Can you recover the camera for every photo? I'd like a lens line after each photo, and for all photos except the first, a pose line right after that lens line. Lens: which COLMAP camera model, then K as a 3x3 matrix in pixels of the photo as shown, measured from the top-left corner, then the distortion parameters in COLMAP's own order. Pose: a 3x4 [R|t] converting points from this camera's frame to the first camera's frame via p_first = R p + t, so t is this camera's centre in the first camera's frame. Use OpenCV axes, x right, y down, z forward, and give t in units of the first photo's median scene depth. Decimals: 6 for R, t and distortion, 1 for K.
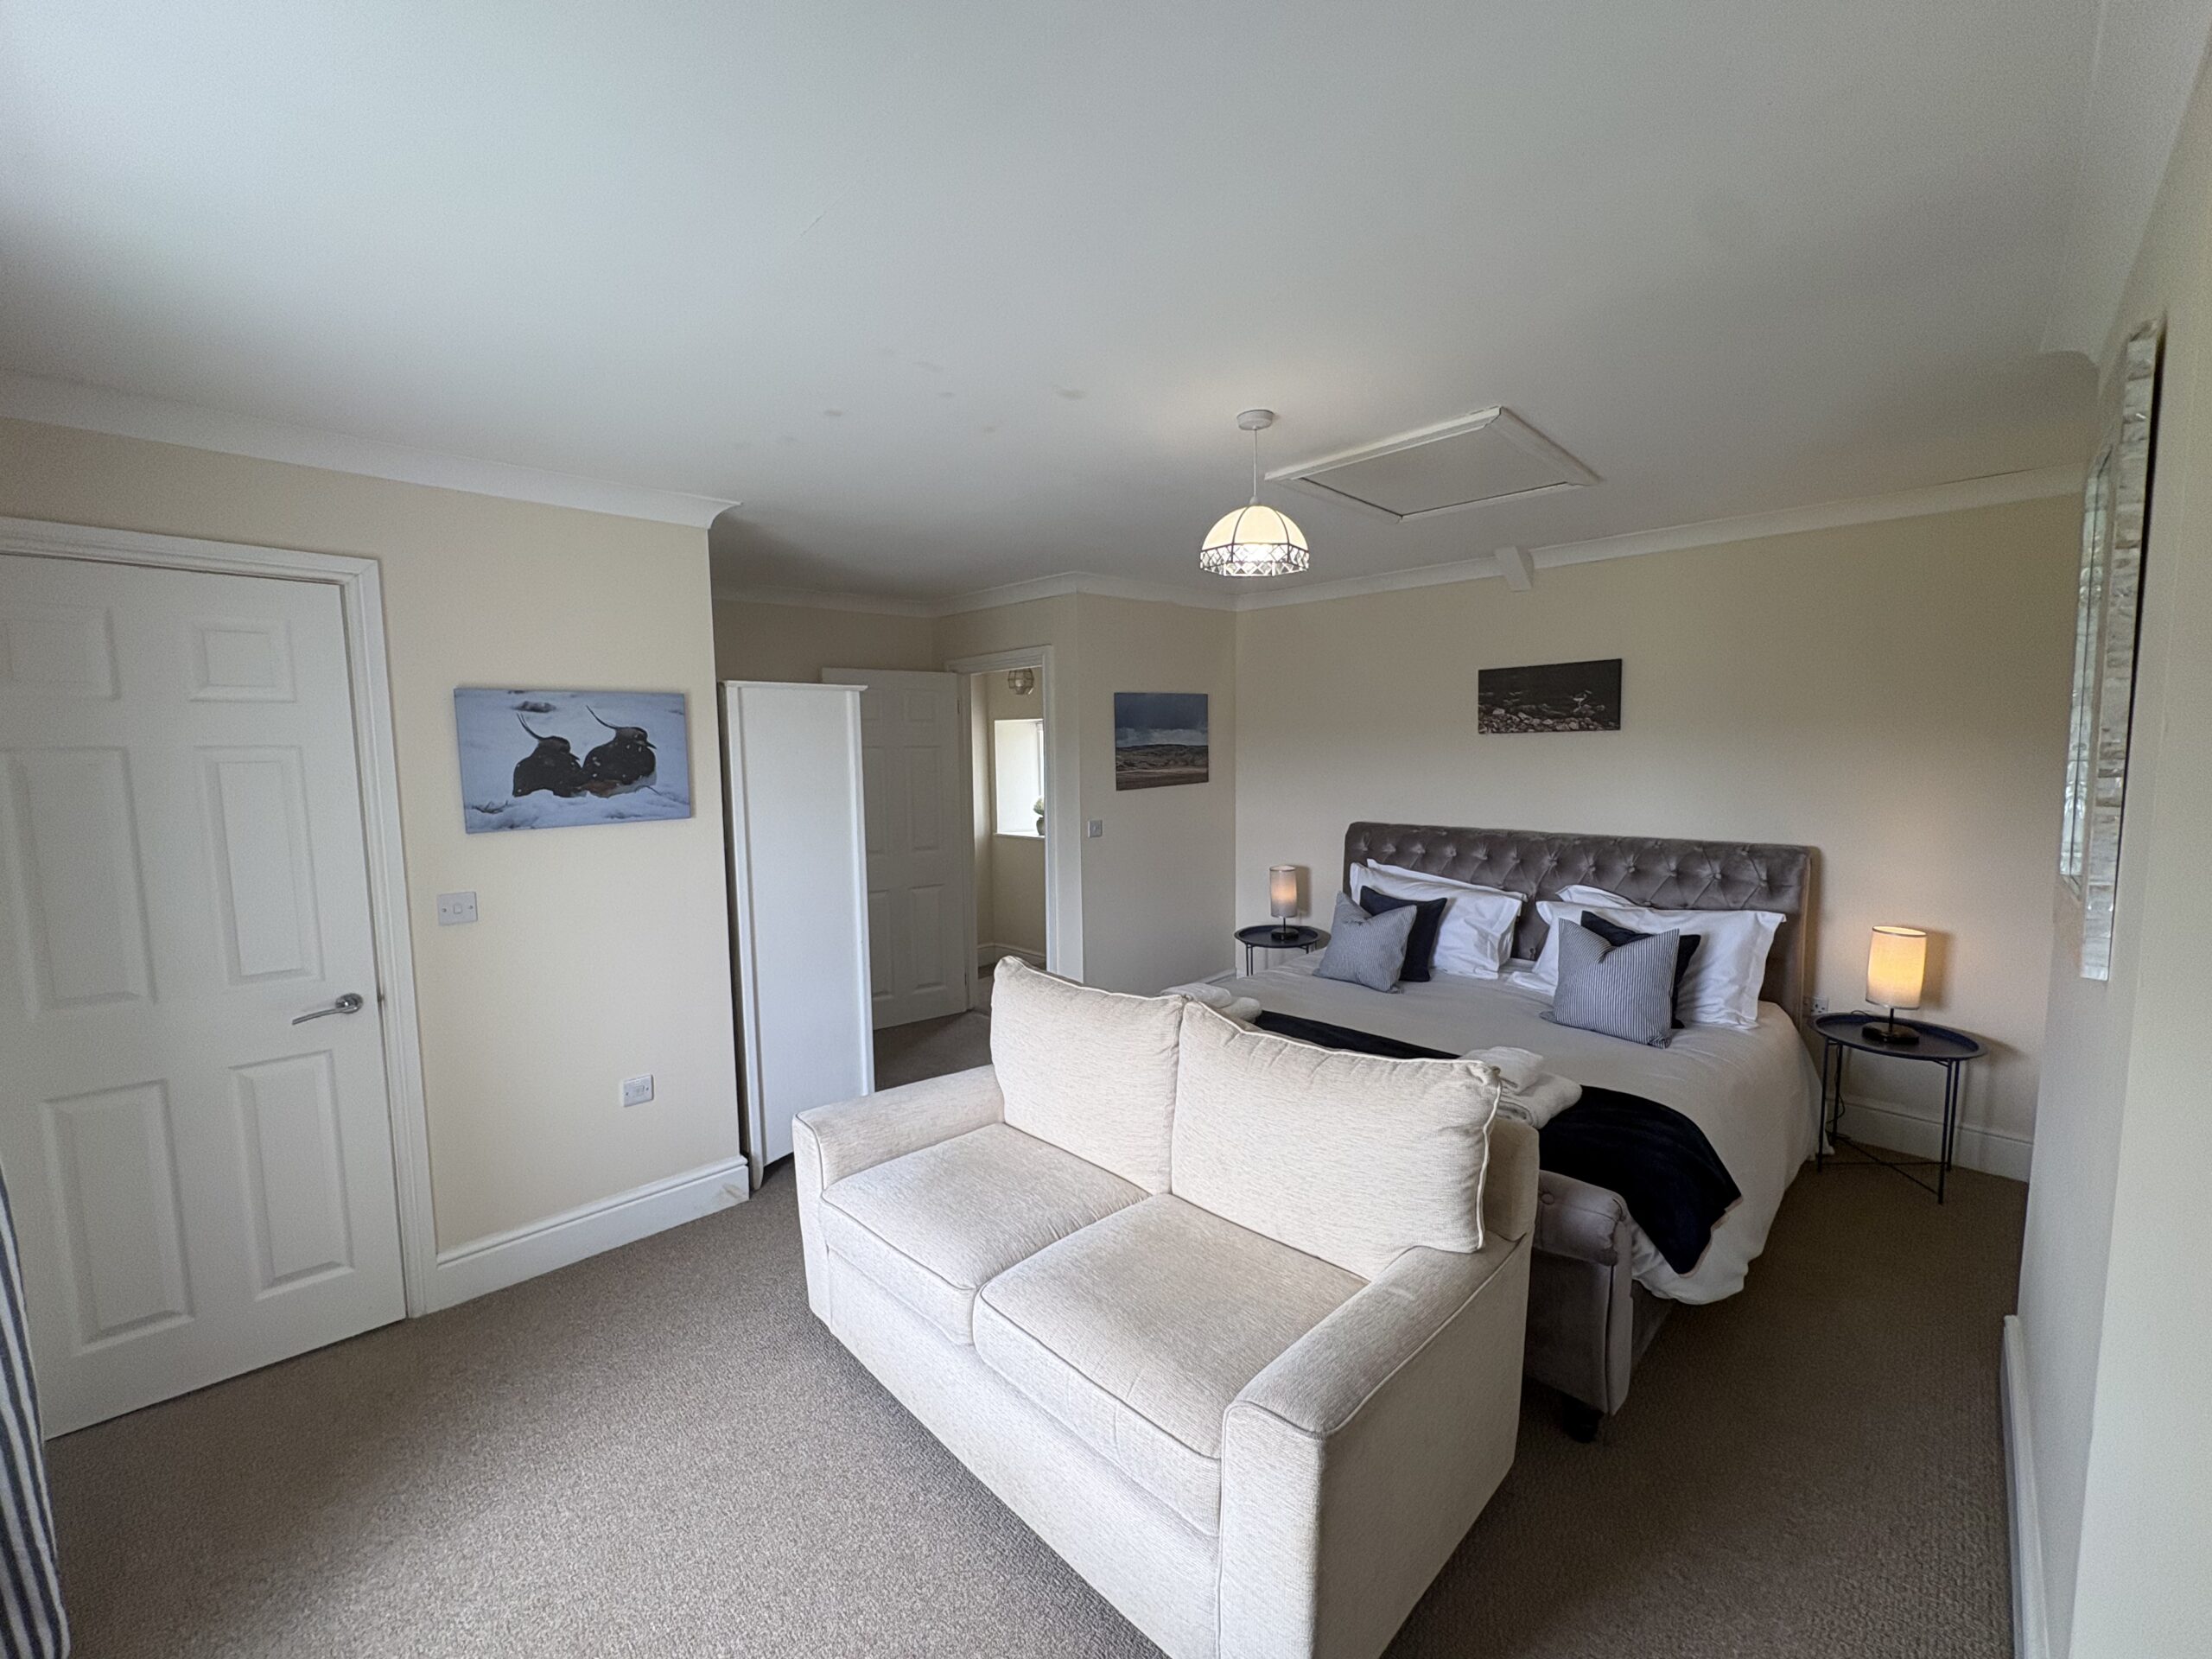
lens RADIAL K [[878.9, 0, 1108.4], [0, 878.9, 827.7], [0, 0, 1]] dist [0.006700, -0.001674]
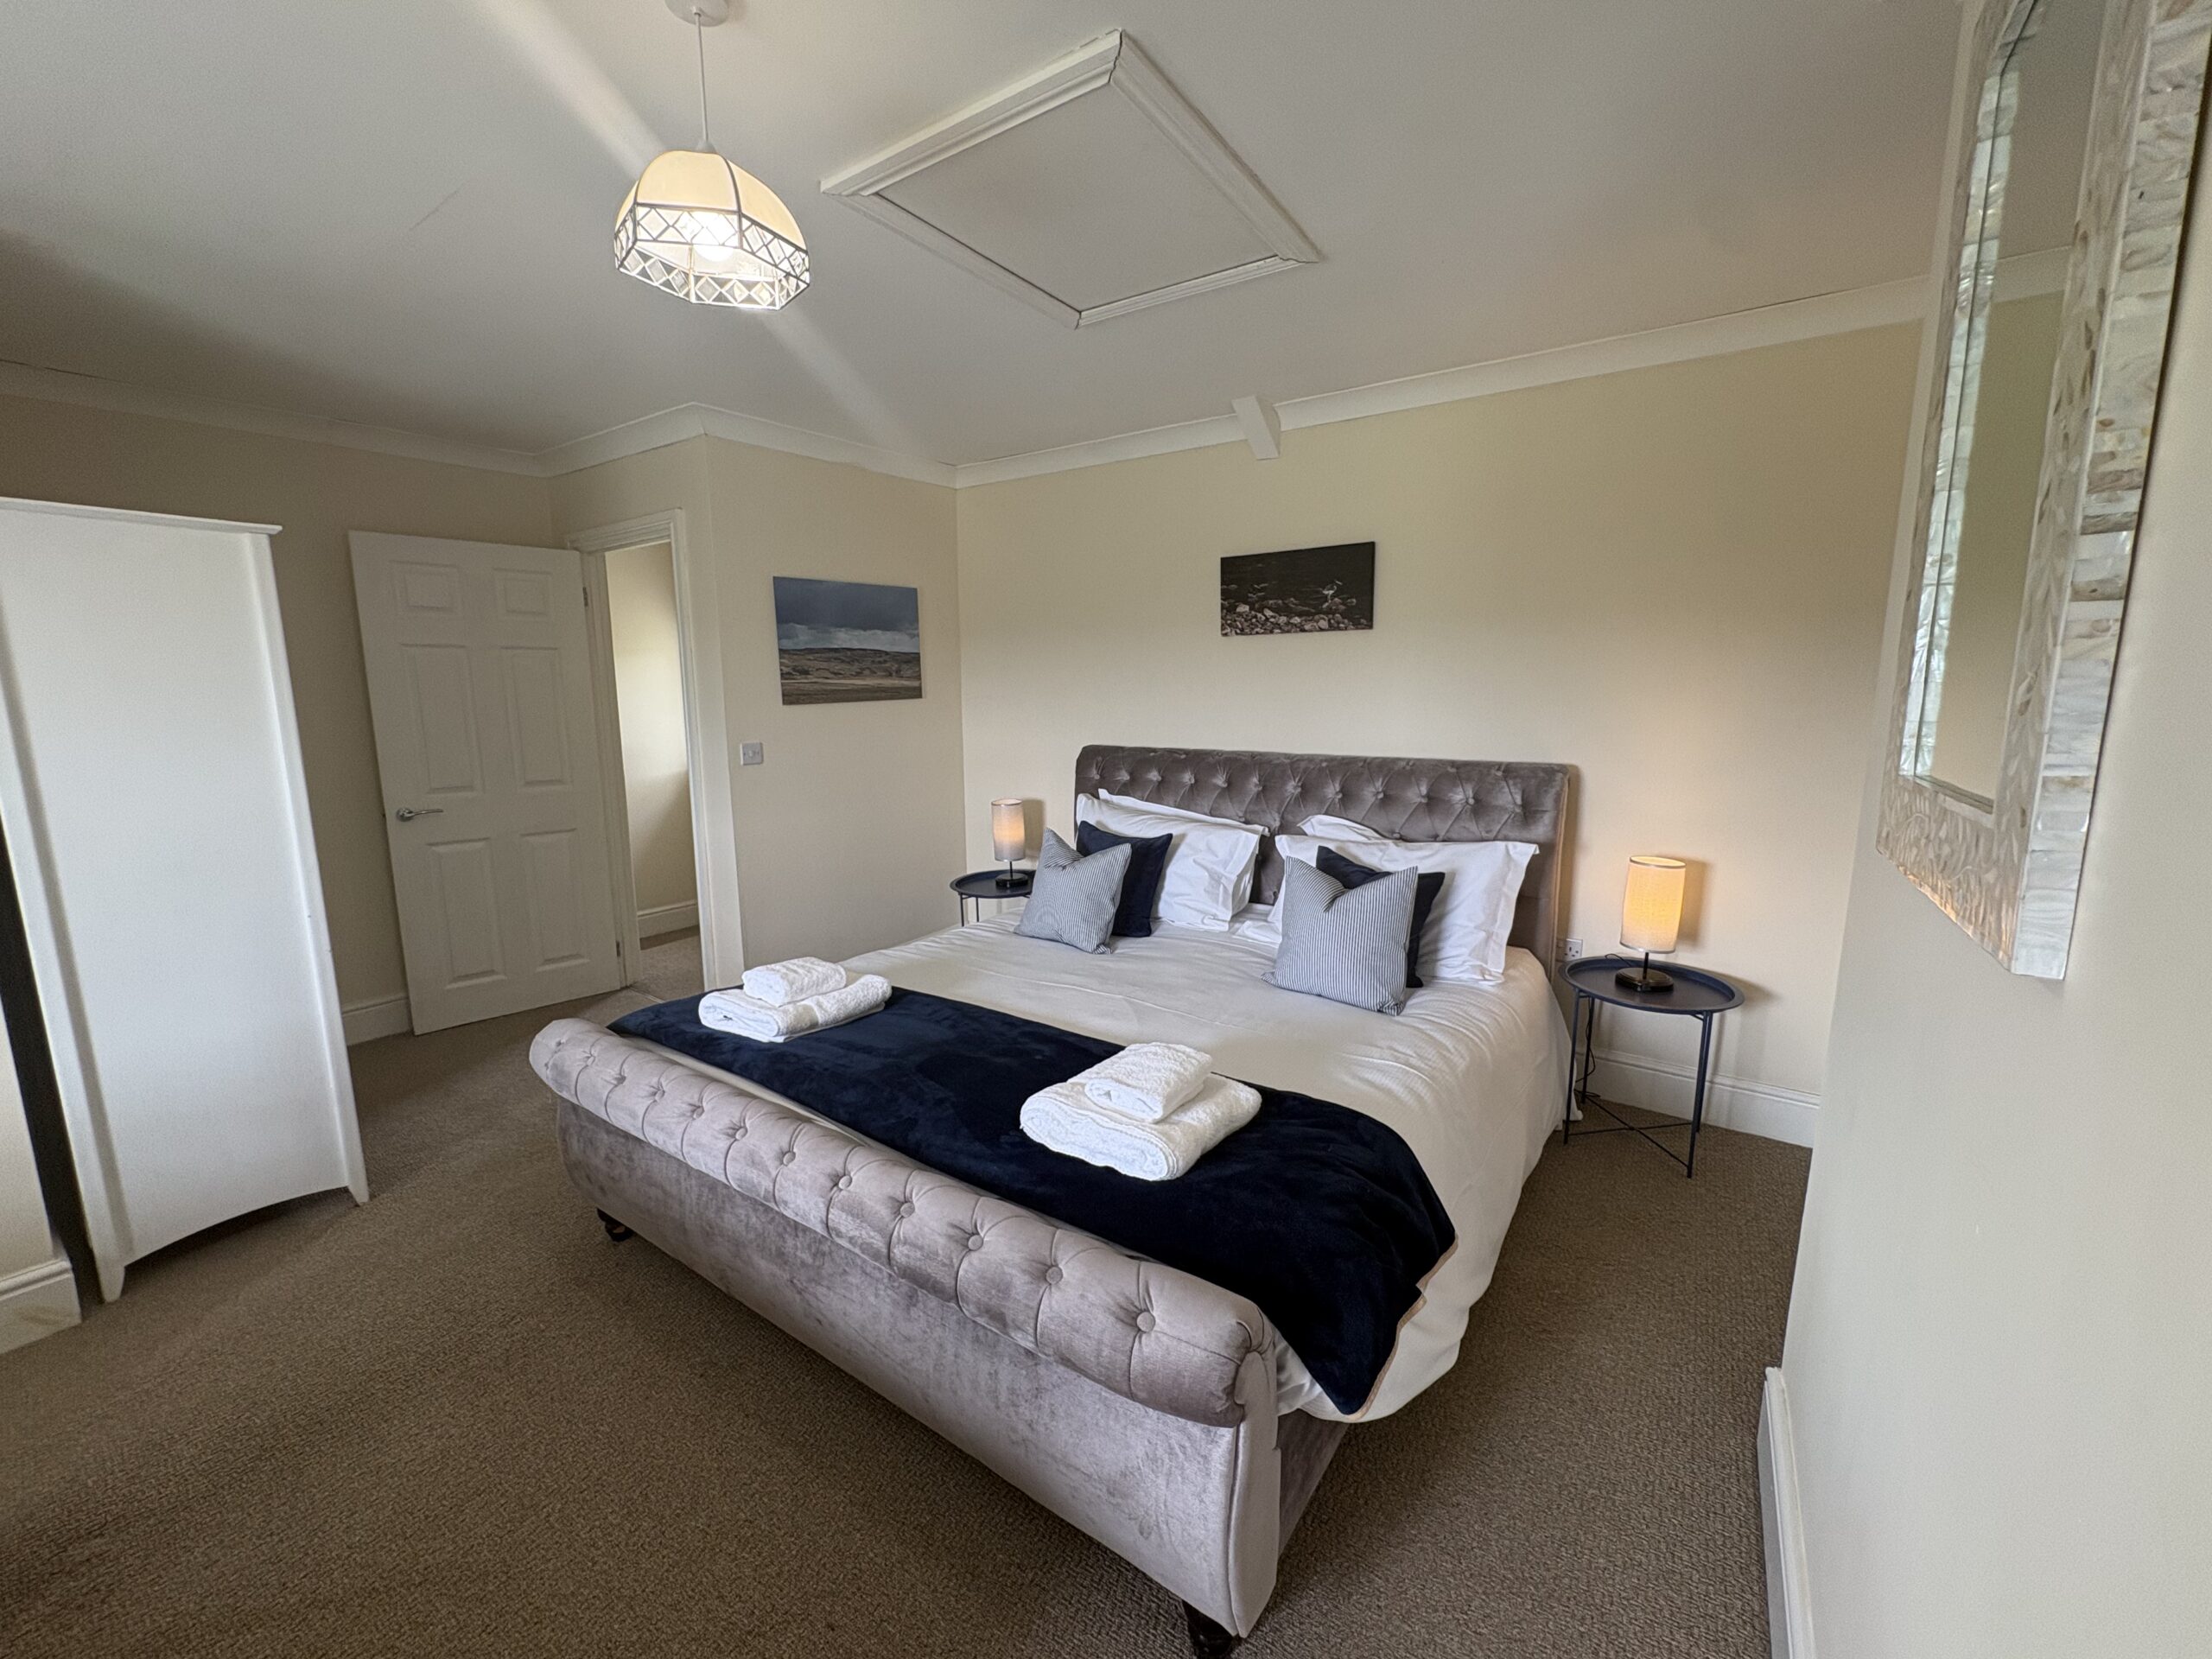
lens RADIAL K [[878.9, 0, 1102.8], [0, 878.9, 827.8], [0, 0, 1]] dist [0.006700, -0.001674]
pose [[0.985322, -0.019347, 0.169608, 0.208806], [0.007923, 0.997669, 0.067775, 0.021429], [-0.170524, -0.065436, 0.983178, 0.239434]]
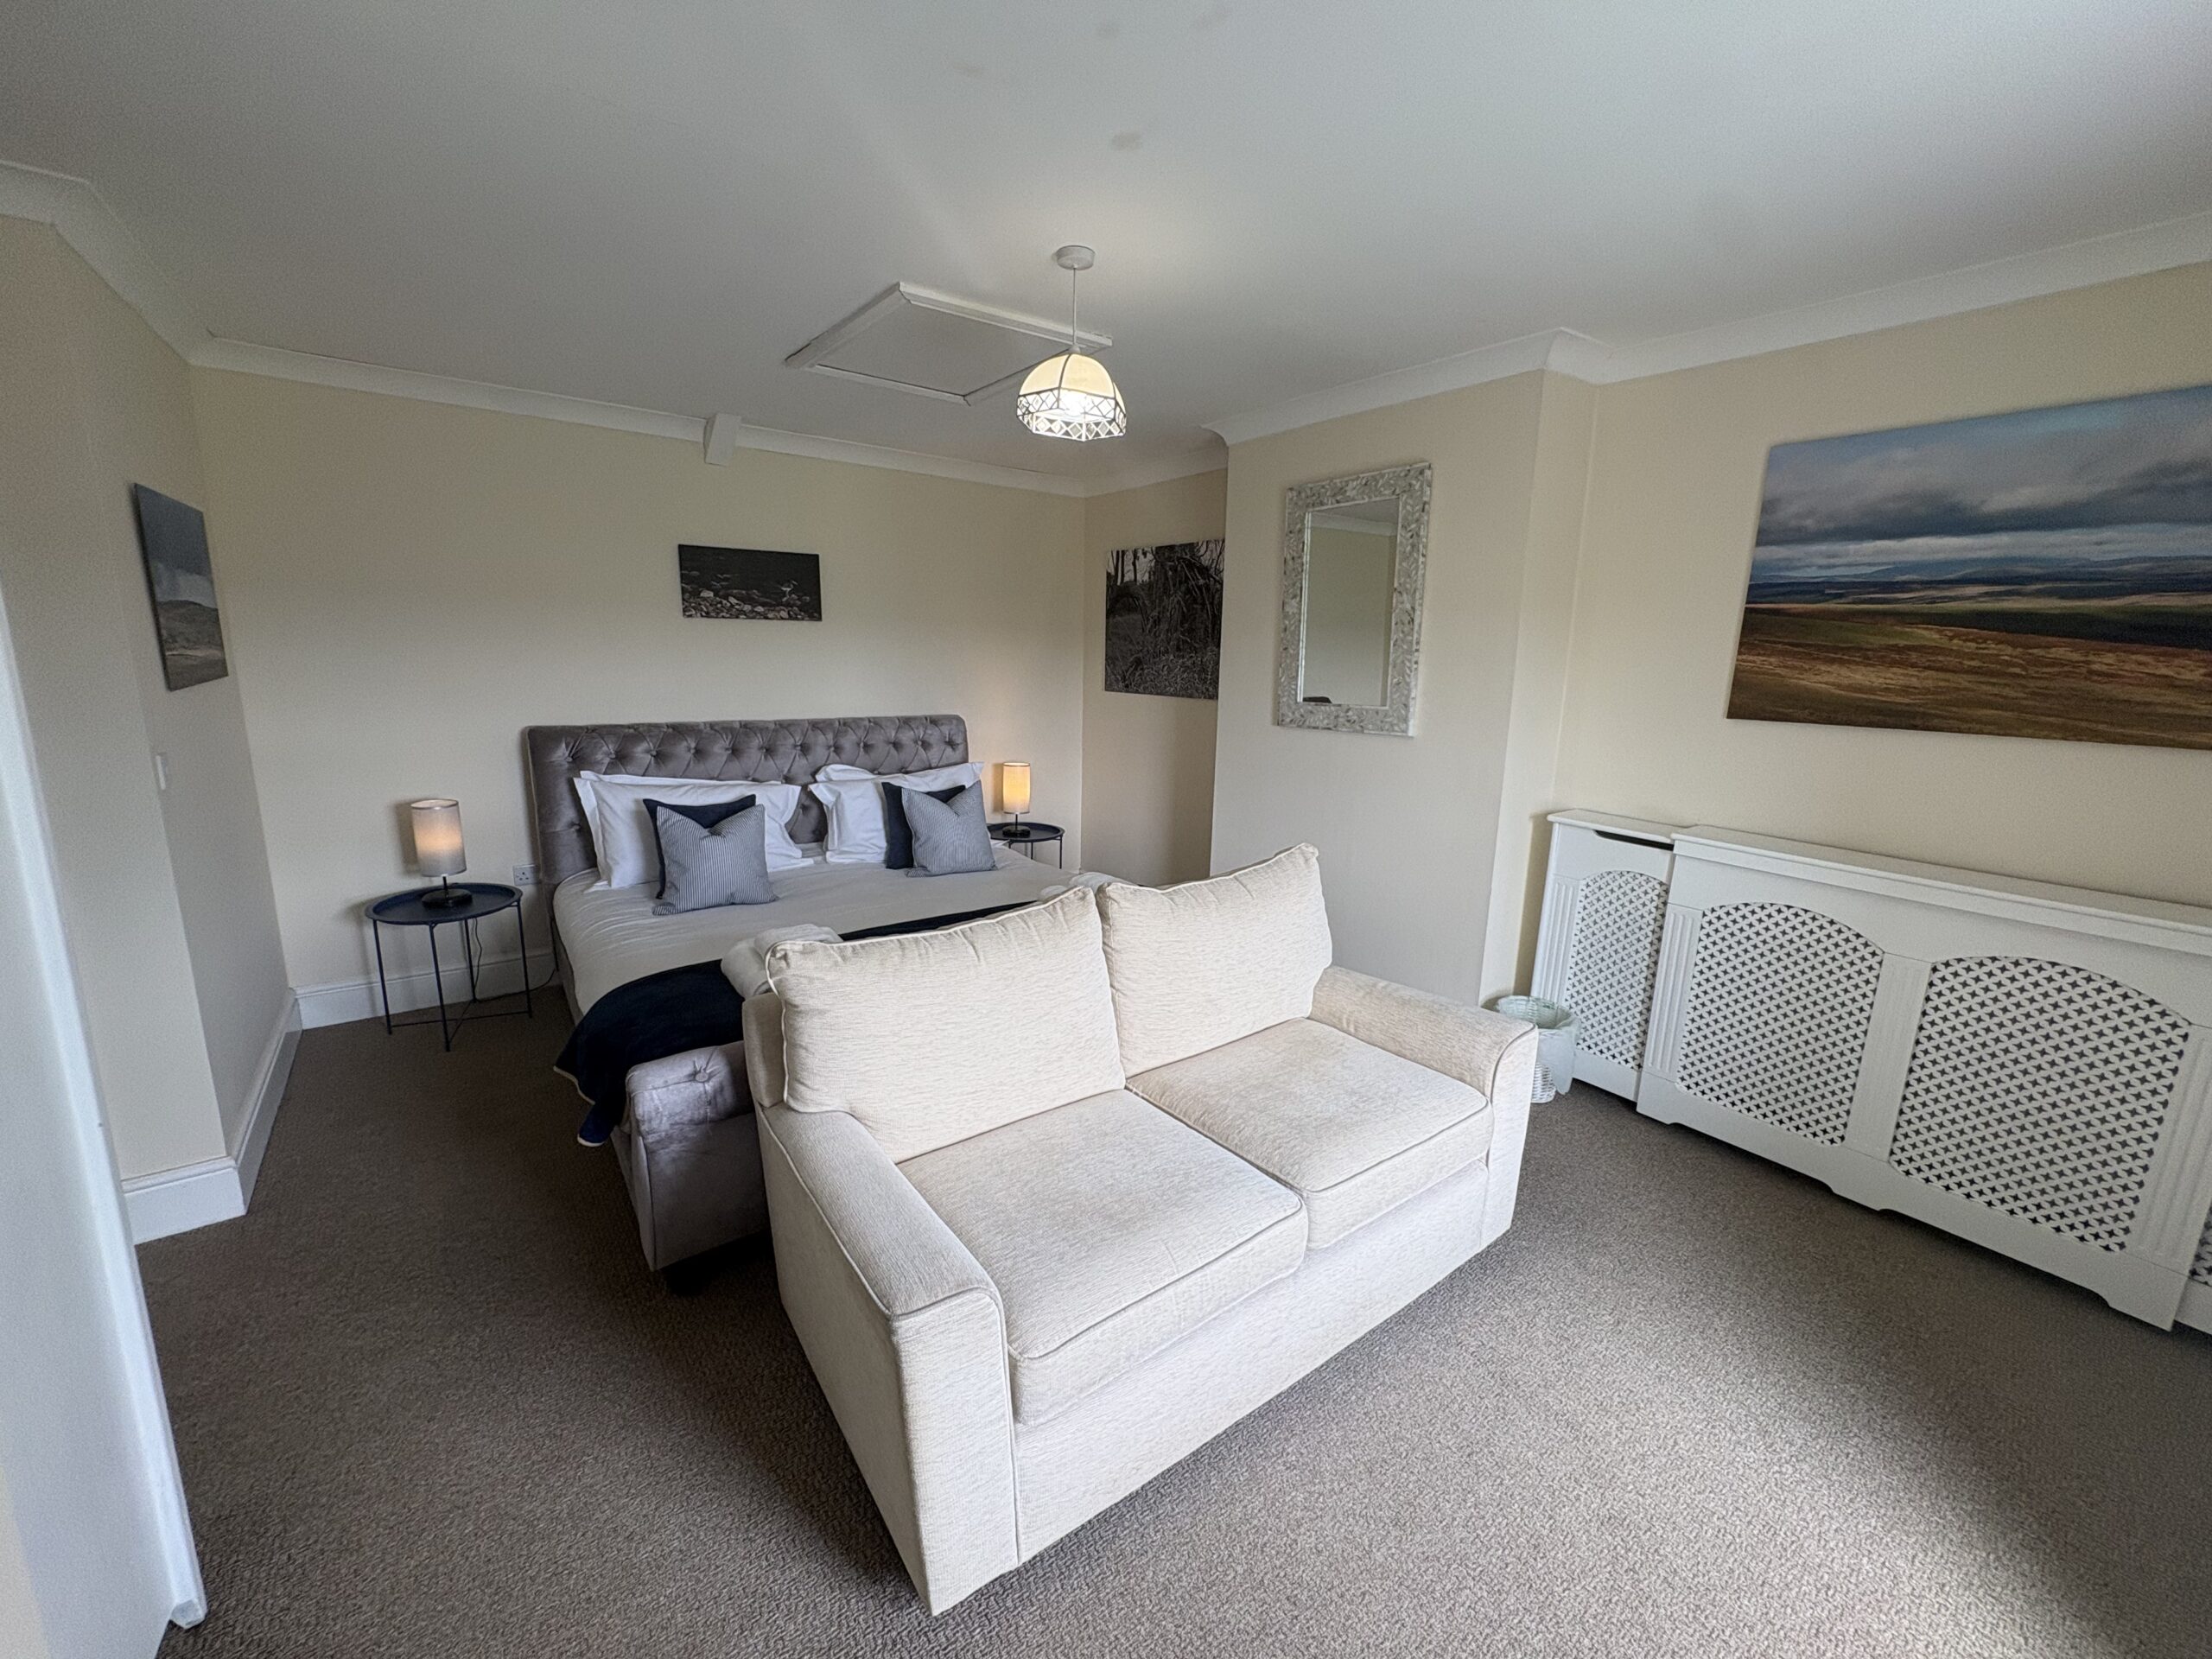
lens RADIAL K [[878.9, 0, 1104.5], [0, 878.9, 825.1], [0, 0, 1]] dist [0.006700, -0.001674]
pose [[0.158347, -0.174388, 0.971862, -0.542301], [0.069500, 0.983807, 0.165208, -0.019386], [-0.984935, 0.041384, 0.167903, 0.542534]]
